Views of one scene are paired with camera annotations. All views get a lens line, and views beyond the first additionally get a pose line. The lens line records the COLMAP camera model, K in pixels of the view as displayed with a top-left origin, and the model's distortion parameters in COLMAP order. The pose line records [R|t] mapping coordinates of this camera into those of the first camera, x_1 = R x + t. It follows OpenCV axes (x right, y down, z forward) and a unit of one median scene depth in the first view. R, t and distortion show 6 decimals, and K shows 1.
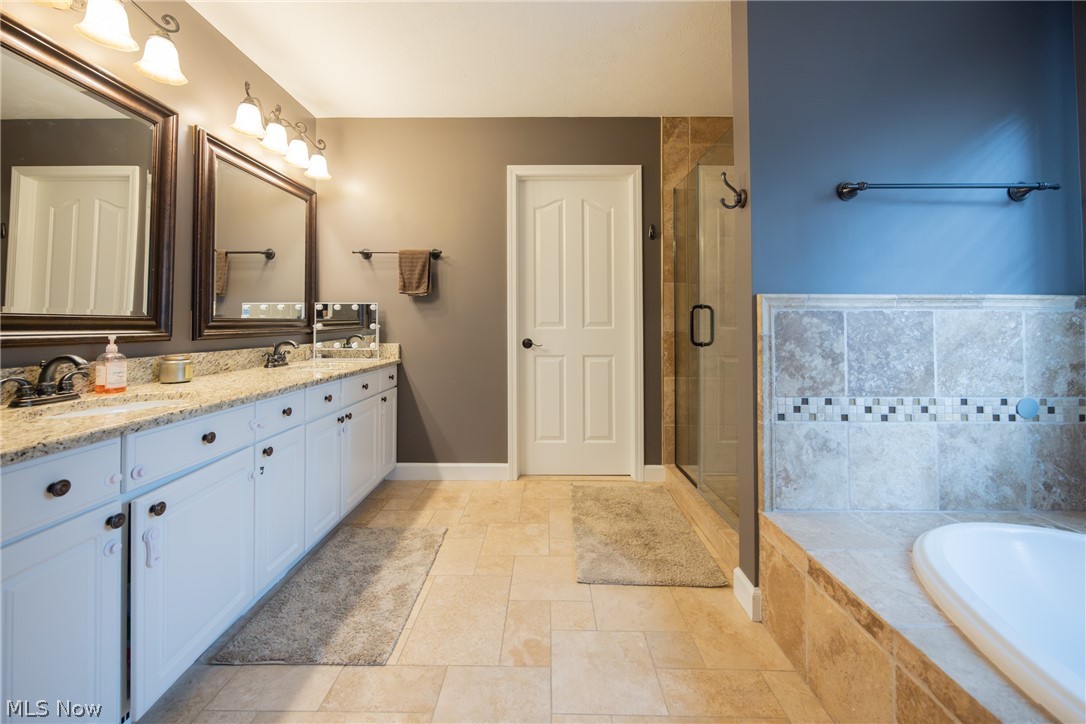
lens RADIAL K [[443.5, 0, 541.1], [0, 443.5, 323.3], [0, 0, 1]] dist [-0.001608, 0.000025]
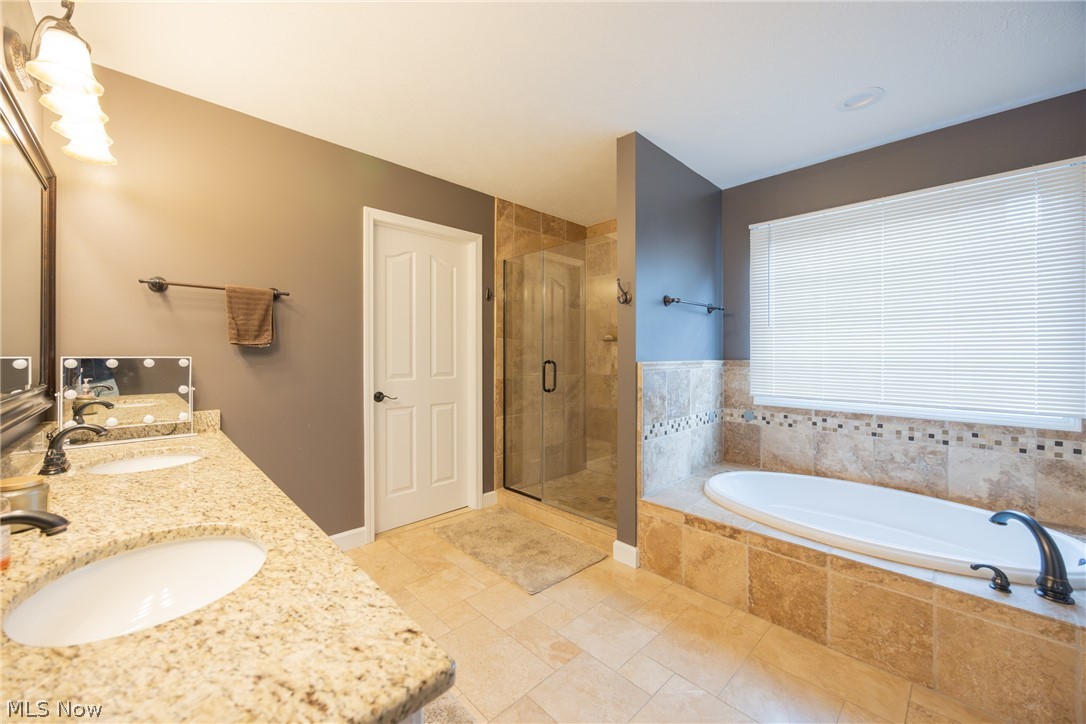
lens RADIAL K [[426.7, 0, 557.8], [0, 426.7, 363.3], [0, 0, 1]] dist [-0.001975, -0.000011]
pose [[0.690456, -0.014196, 0.723235, -0.531379], [-0.004595, 0.999701, 0.024009, -0.063298], [-0.723360, -0.019901, 0.690184, 0.109246]]
